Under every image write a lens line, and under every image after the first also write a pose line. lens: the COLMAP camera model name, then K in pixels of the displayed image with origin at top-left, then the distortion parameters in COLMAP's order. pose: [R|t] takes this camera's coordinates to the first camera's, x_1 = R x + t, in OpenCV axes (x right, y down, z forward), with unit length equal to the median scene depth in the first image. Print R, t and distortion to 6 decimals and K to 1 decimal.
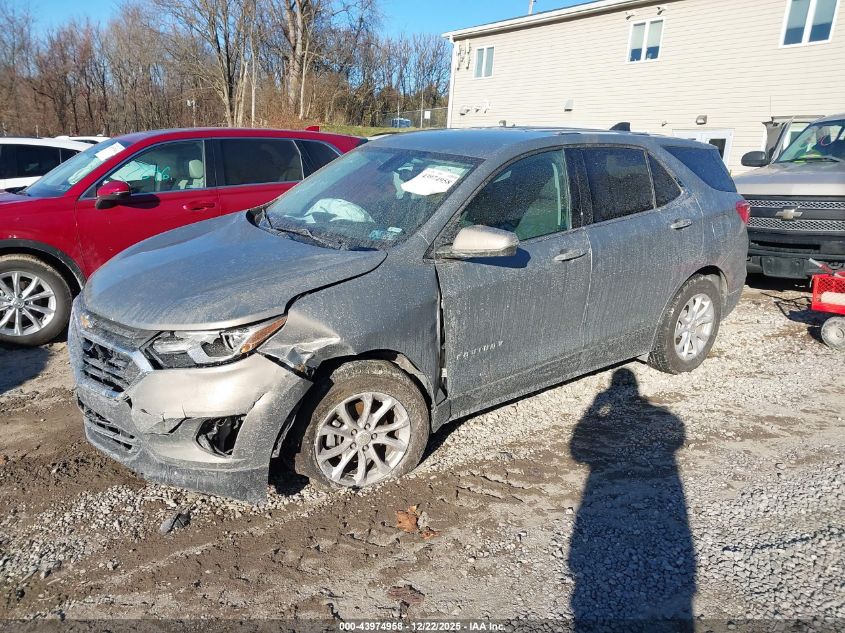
lens RADIAL K [[637.4, 0, 402.3], [0, 637.4, 314.1], [0, 0, 1]] dist [0.094878, -0.139229]
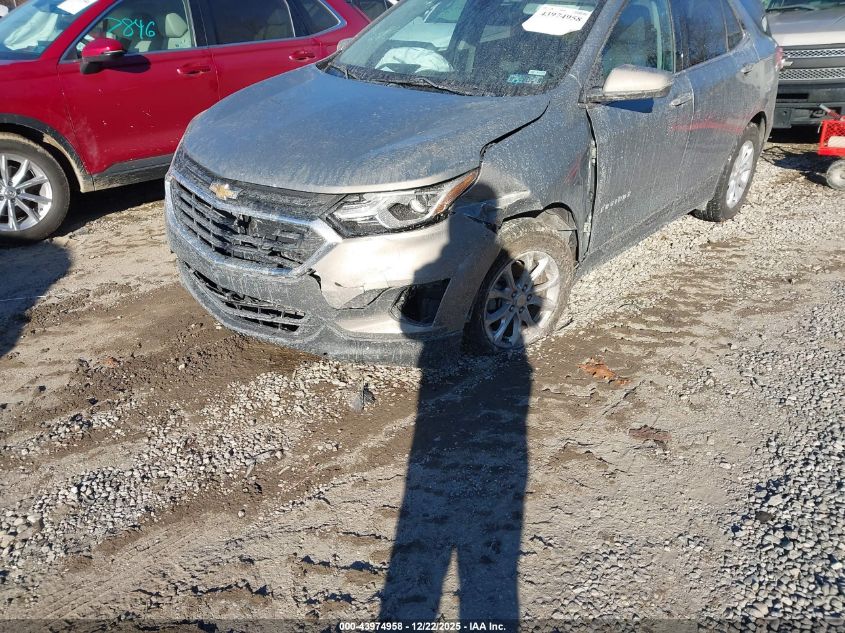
lens RADIAL K [[637.4, 0, 402.3], [0, 637.4, 314.1], [0, 0, 1]] dist [0.094878, -0.139229]
pose [[0.979923, -0.092673, 0.176529, -0.394268], [0.060375, 0.981765, 0.180258, 0.028384], [-0.190015, -0.165981, 0.967649, 0.085445]]
